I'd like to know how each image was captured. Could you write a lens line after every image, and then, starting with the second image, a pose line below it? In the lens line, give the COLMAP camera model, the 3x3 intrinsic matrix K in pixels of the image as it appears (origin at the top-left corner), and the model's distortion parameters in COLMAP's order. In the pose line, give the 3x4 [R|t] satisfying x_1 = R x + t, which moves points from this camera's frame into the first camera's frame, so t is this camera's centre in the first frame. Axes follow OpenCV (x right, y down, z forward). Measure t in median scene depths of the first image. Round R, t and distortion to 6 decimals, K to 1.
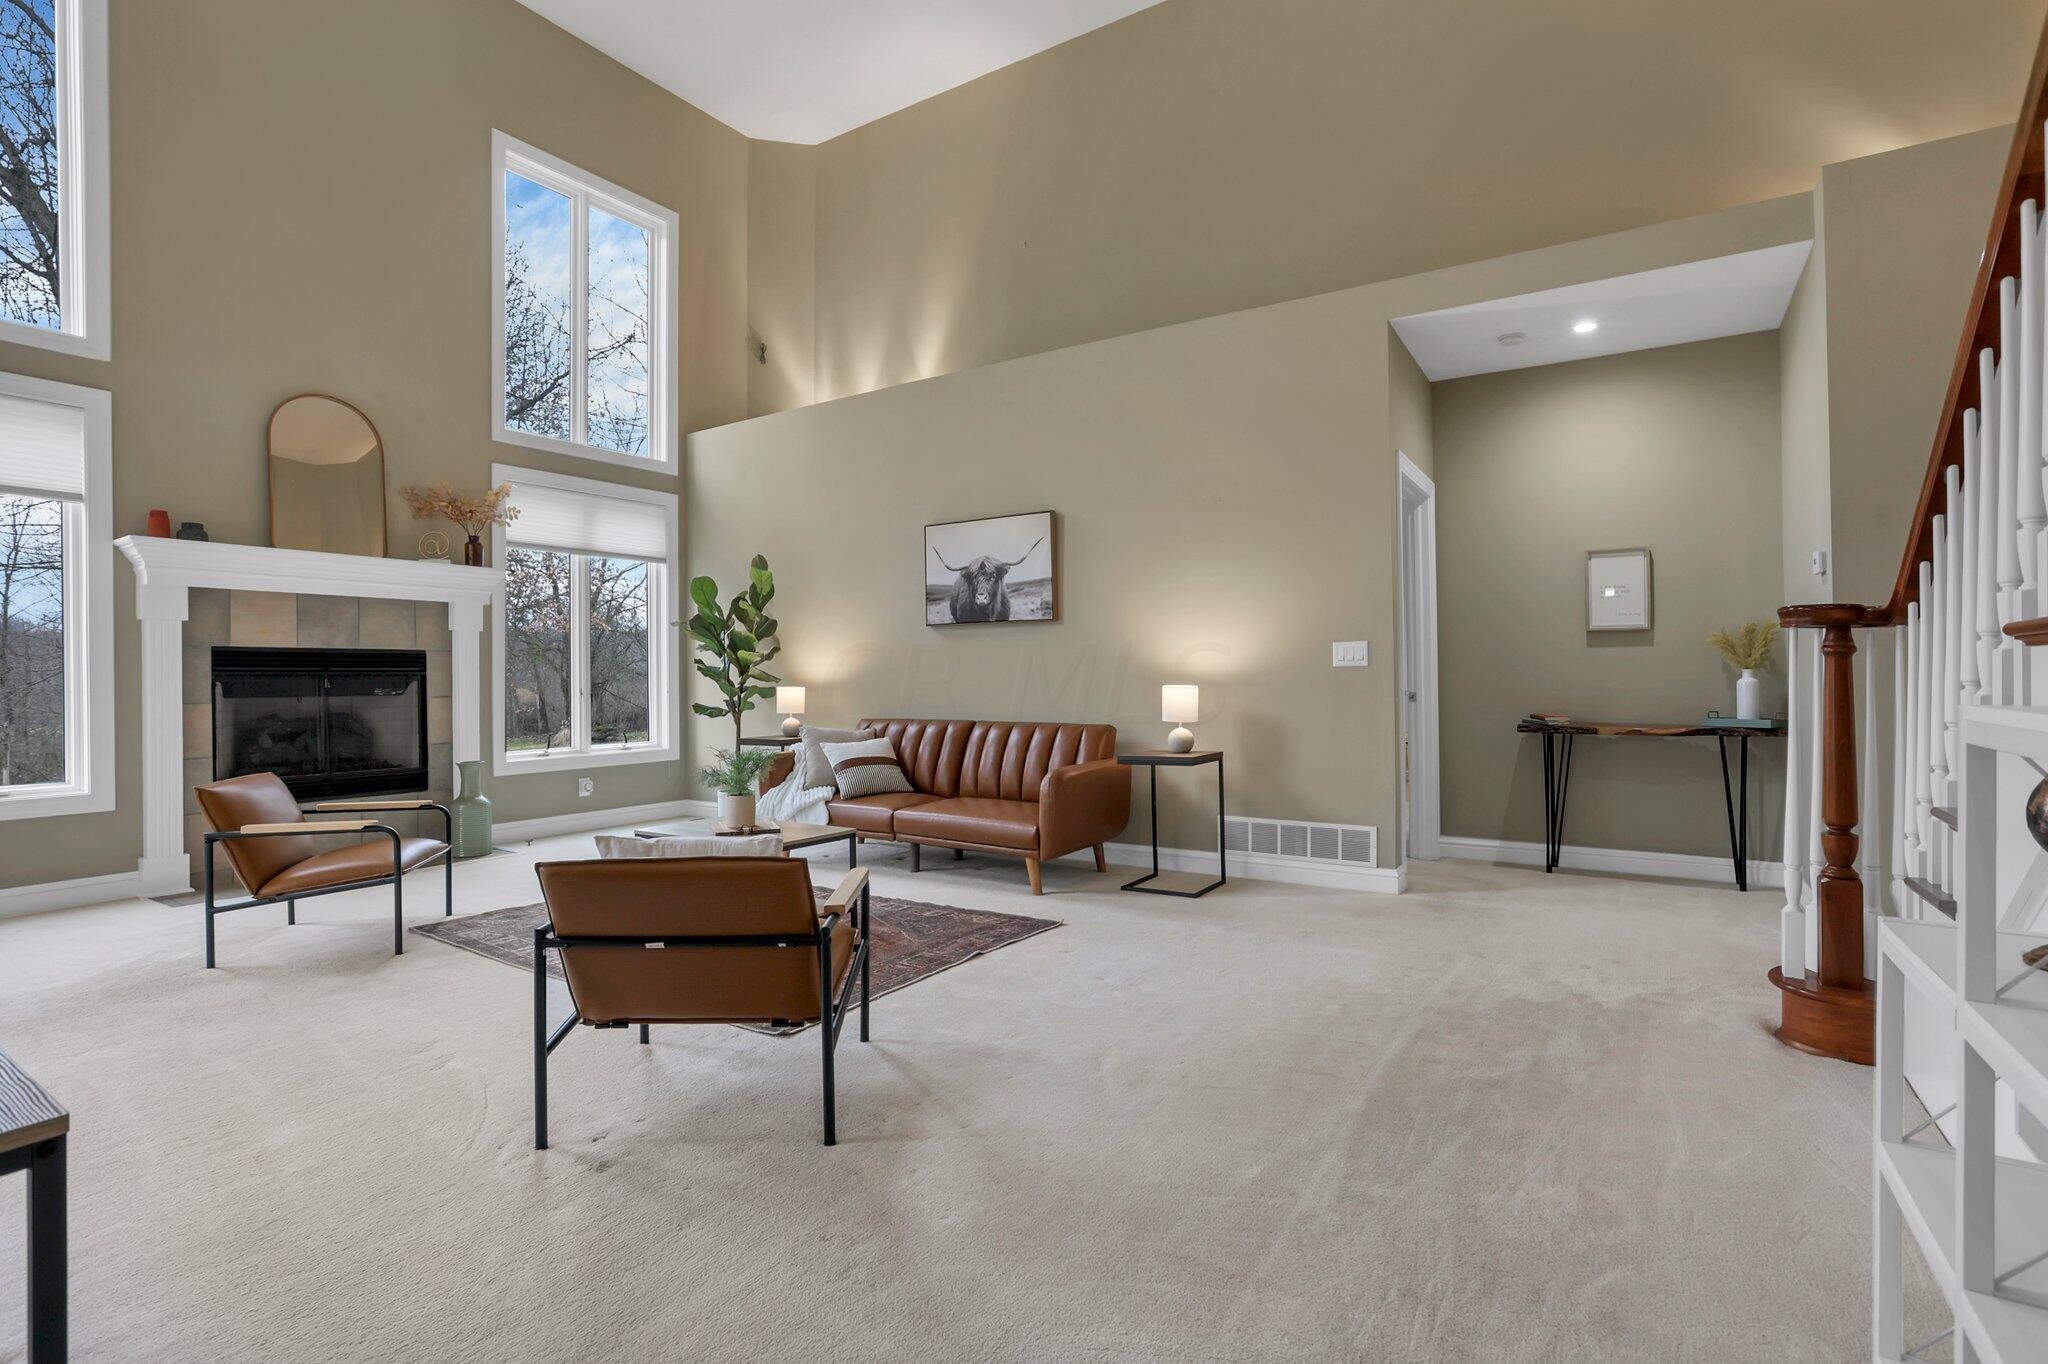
lens RADIAL K [[953.3, 0, 1019.3], [0, 953.3, 690.7], [0, 0, 1]] dist [-0.064300, 0.027185]
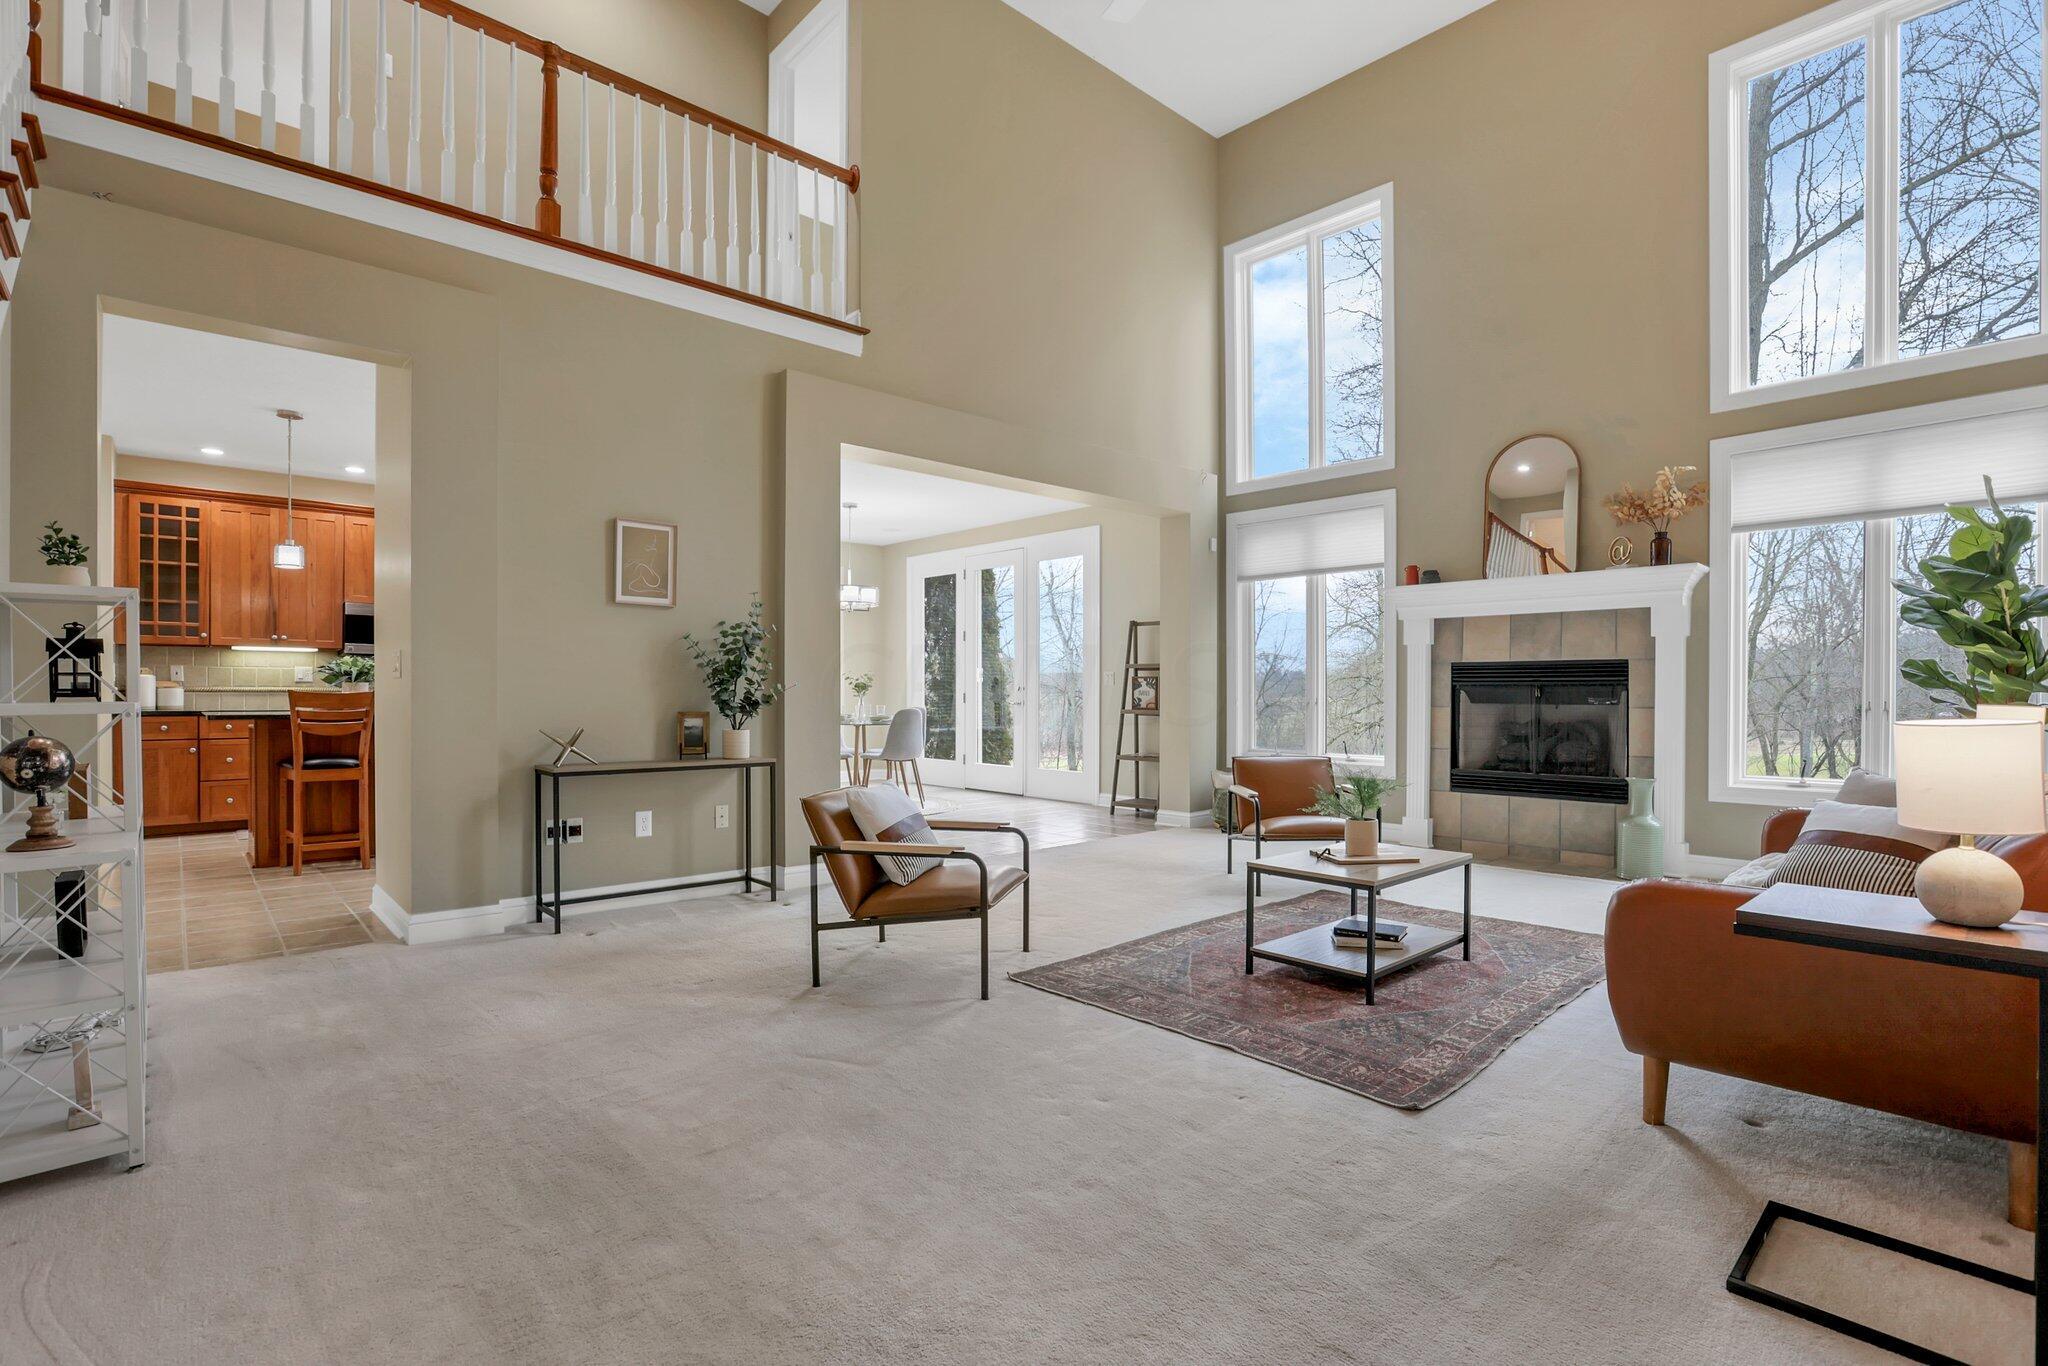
lens RADIAL K [[953.3, 0, 1019.3], [0, 953.3, 691.7], [0, 0, 1]] dist [-0.064300, 0.027185]
pose [[-0.252632, 0.007667, -0.967532, 0.483178], [-0.009502, 0.999901, 0.010405, -0.014146], [0.967516, 0.011822, -0.252534, 0.659760]]
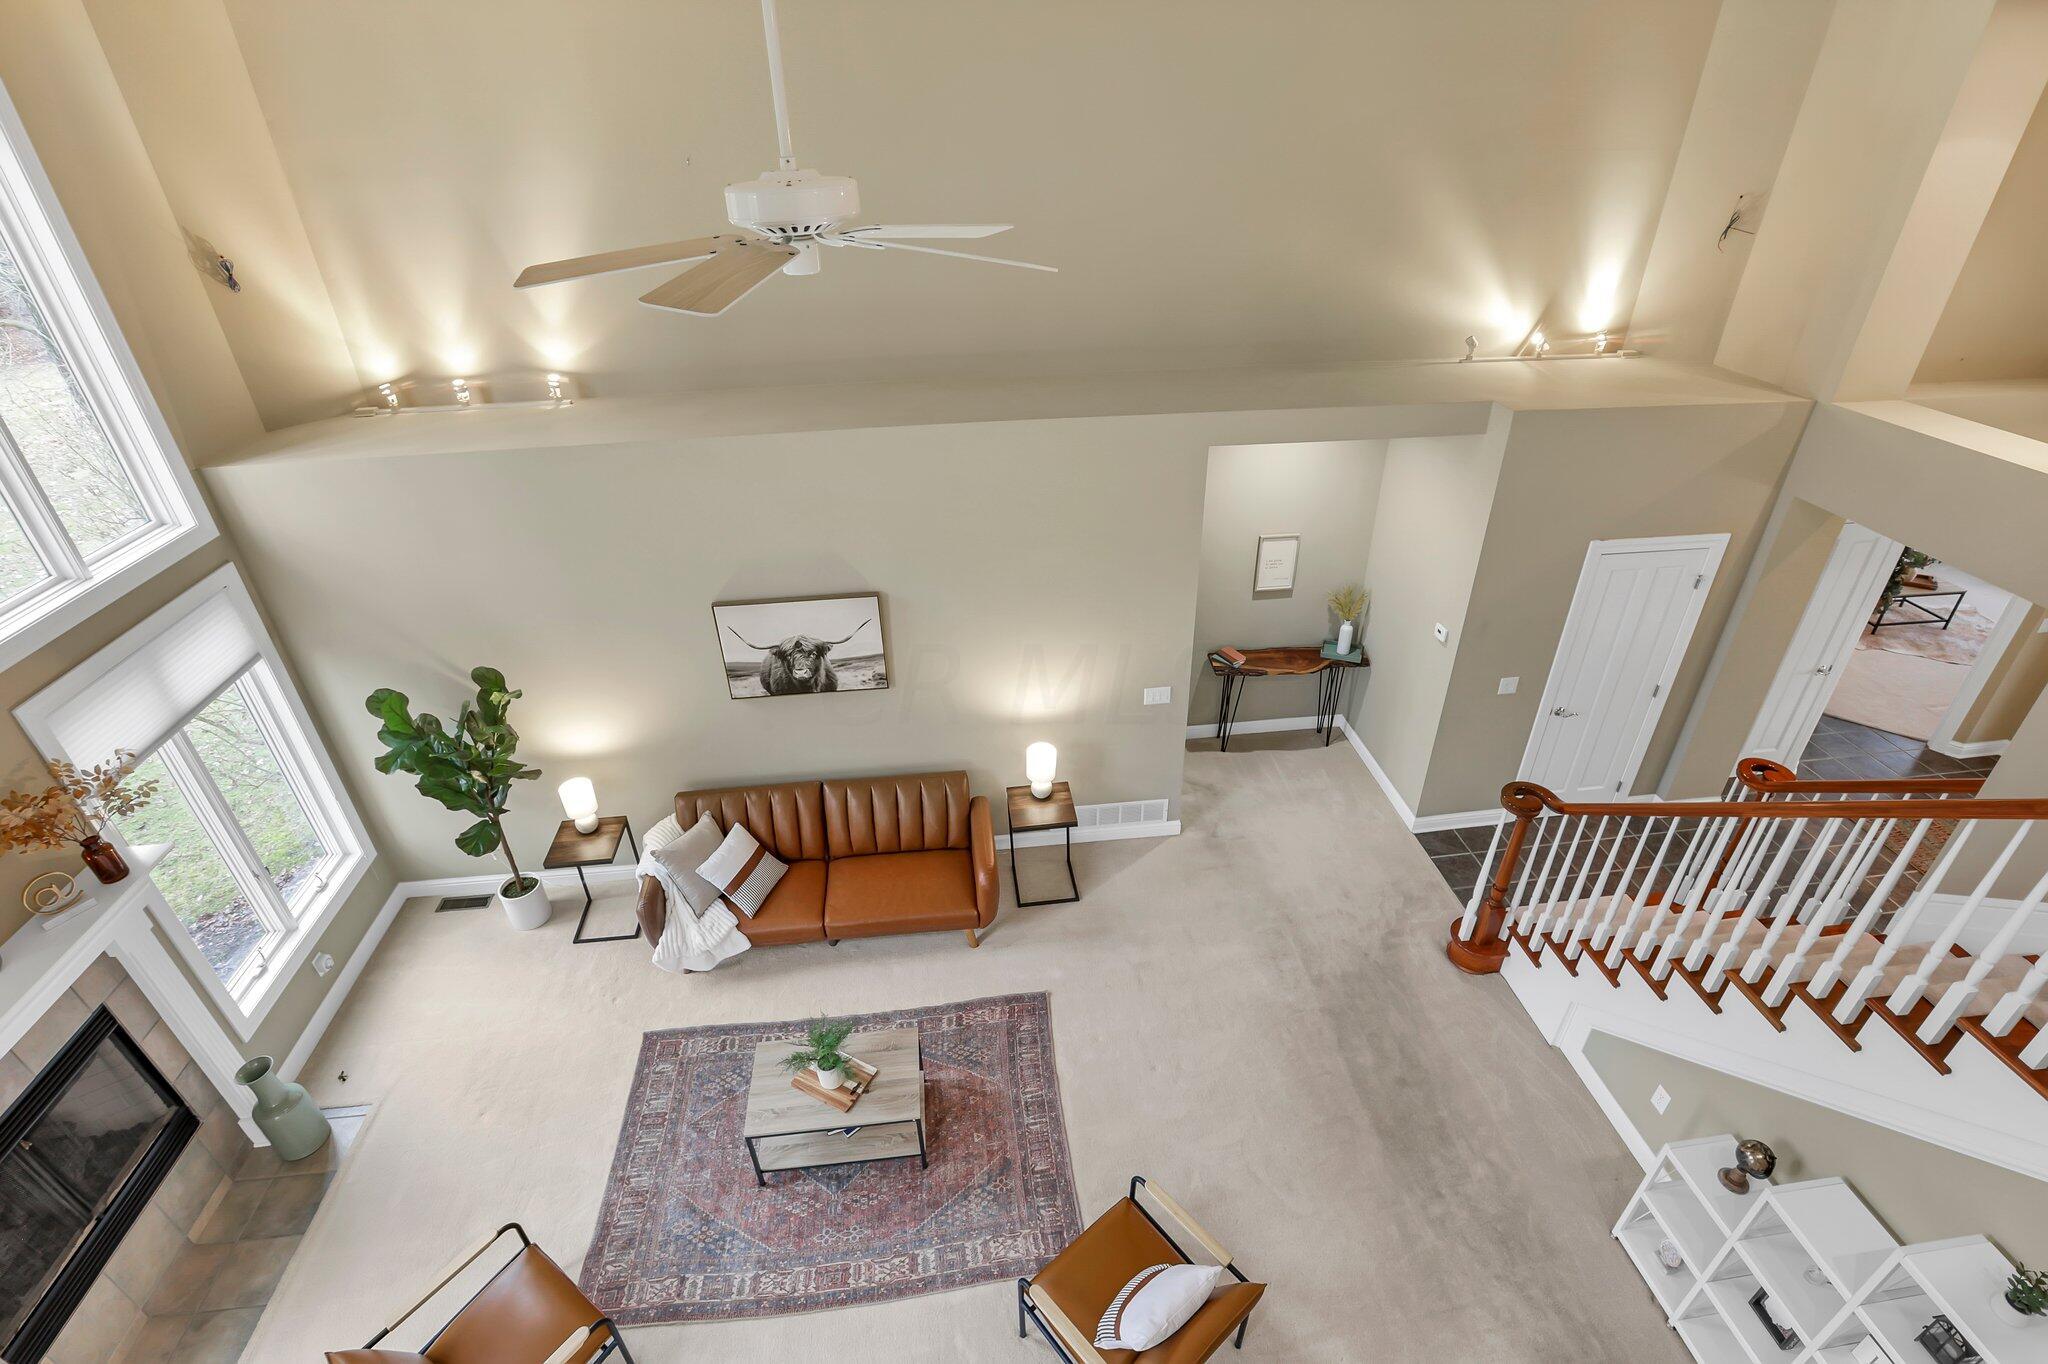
lens RADIAL K [[953.3, 0, 1019.3], [0, 953.3, 690.7], [0, 0, 1]] dist [-0.064300, 0.027185]
pose [[0.774301, -0.346866, 0.529284, -0.404790], [0.023539, 0.851602, 0.523660, -0.611623], [-0.632379, -0.393012, 0.667561, 0.208127]]
